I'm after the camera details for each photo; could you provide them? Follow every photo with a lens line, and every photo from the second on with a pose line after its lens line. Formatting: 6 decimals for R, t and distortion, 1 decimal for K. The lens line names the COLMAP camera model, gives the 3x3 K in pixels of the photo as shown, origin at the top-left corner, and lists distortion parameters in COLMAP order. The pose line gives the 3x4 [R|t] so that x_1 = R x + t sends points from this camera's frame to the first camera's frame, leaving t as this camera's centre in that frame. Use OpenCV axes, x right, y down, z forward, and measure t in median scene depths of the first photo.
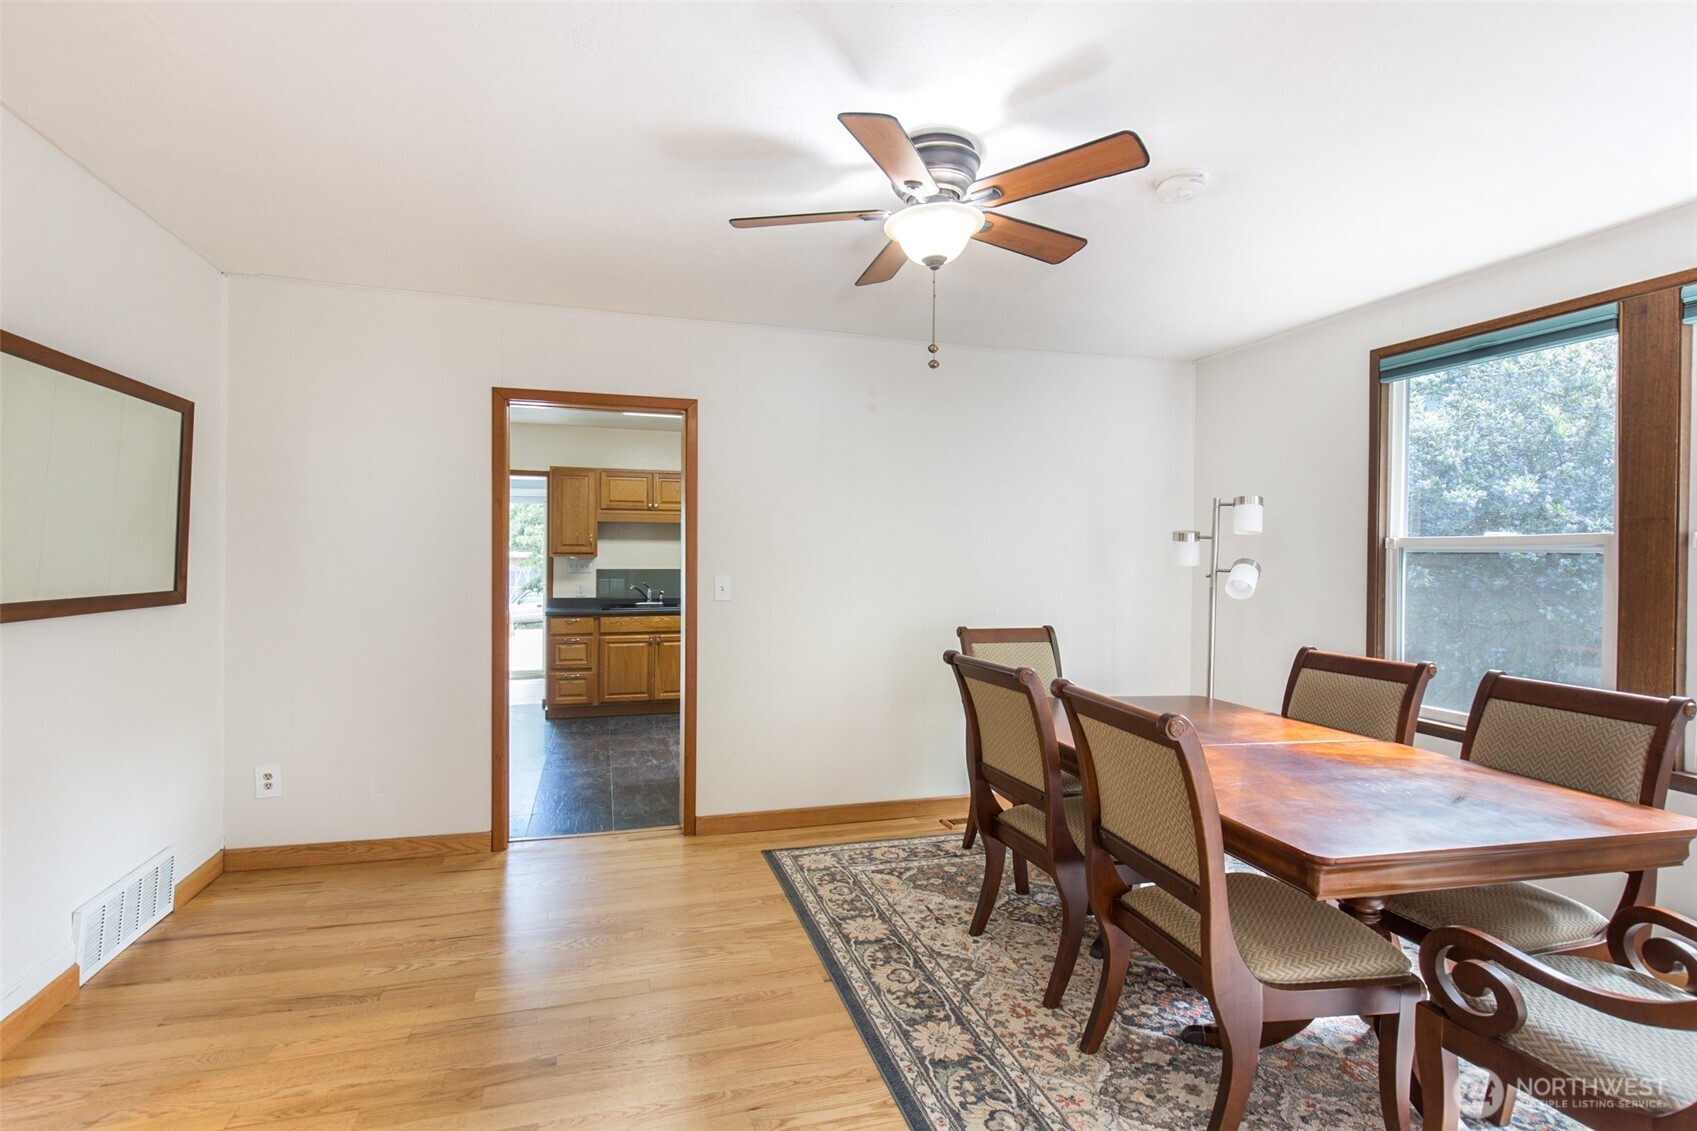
lens RADIAL K [[781.2, 0, 815.2], [0, 781.2, 560.9], [0, 0, 1]] dist [0.013300, -0.006072]
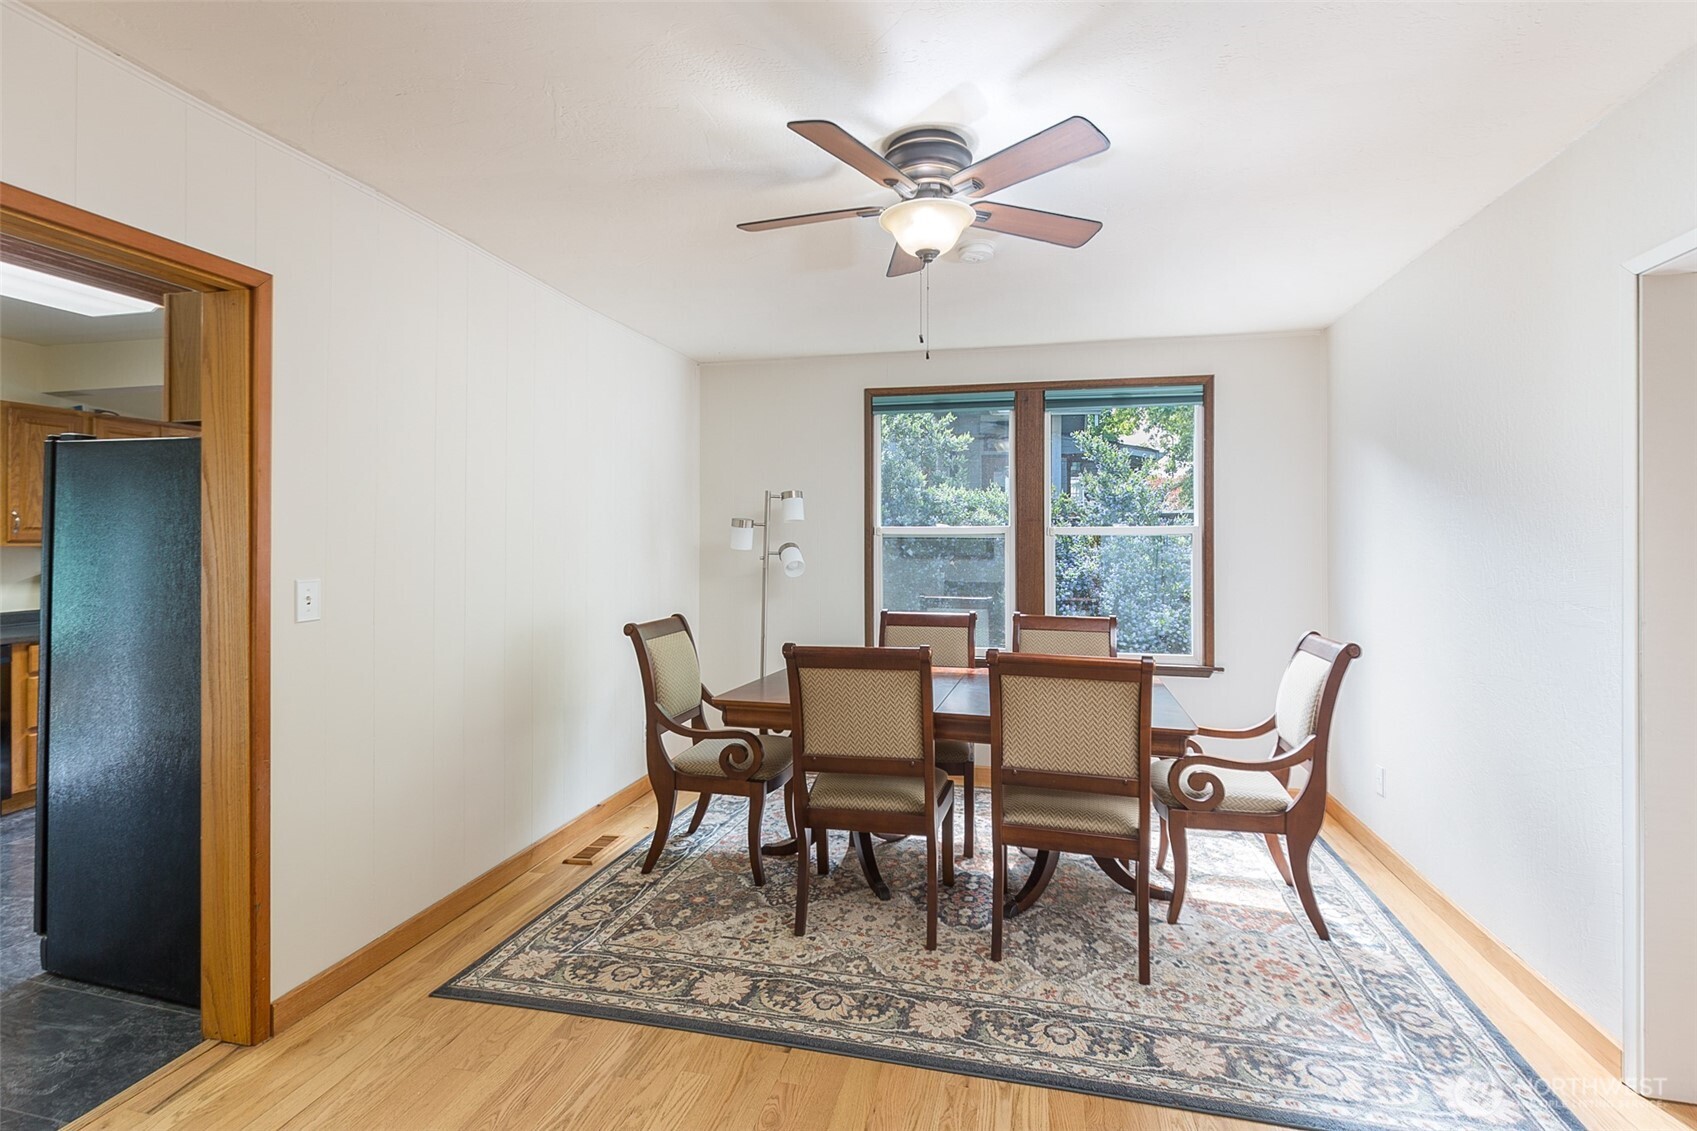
lens RADIAL K [[781.2, 0, 862.3], [0, 781.2, 529.8], [0, 0, 1]] dist [0.013300, -0.006072]
pose [[0.481502, 0.005559, 0.876427, -0.554160], [0.012911, 0.999826, -0.013435, -0.007324], [-0.876350, 0.017784, 0.481346, 0.416816]]
